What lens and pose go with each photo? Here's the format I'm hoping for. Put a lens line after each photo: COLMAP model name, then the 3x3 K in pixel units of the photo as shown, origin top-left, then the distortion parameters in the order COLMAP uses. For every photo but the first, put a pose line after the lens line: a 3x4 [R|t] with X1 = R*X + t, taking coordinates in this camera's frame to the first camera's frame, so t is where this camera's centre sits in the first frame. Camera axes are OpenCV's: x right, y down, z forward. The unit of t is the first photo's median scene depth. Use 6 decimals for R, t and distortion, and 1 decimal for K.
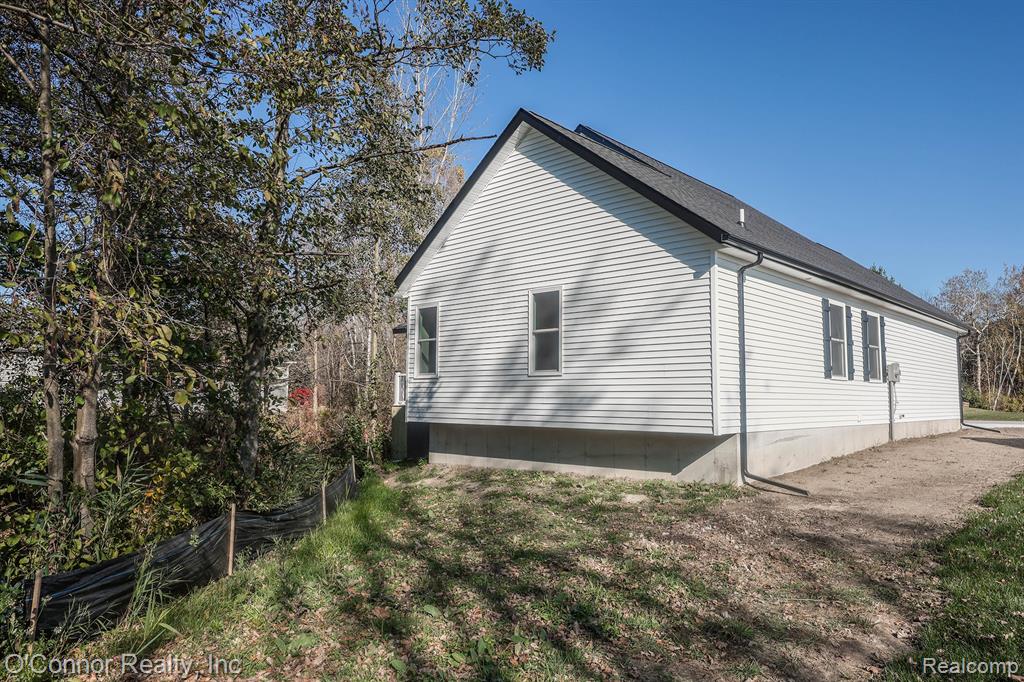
lens RADIAL K [[702.7, 0, 511.1], [0, 702.7, 341.7], [0, 0, 1]] dist [-0.000778, -0.000589]
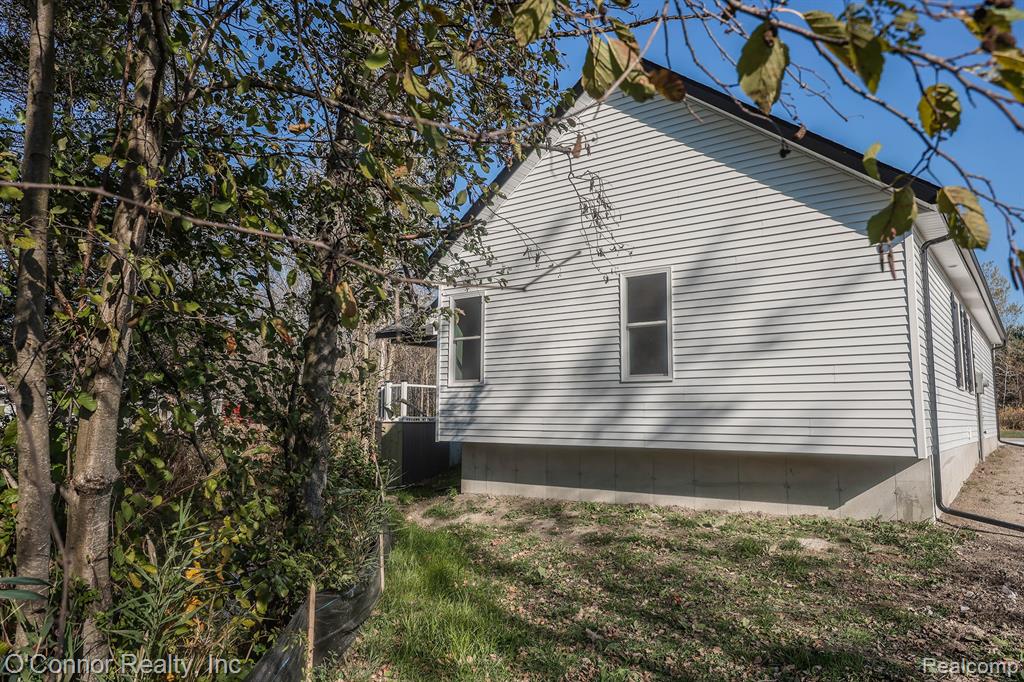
lens RADIAL K [[702.7, 0, 513.0], [0, 702.7, 339.5], [0, 0, 1]] dist [-0.000778, -0.000589]
pose [[0.994119, 0.012246, 0.107600, -0.183148], [-0.009208, 0.999546, -0.028685, 0.025491], [-0.107903, 0.027525, 0.993780, 0.239140]]
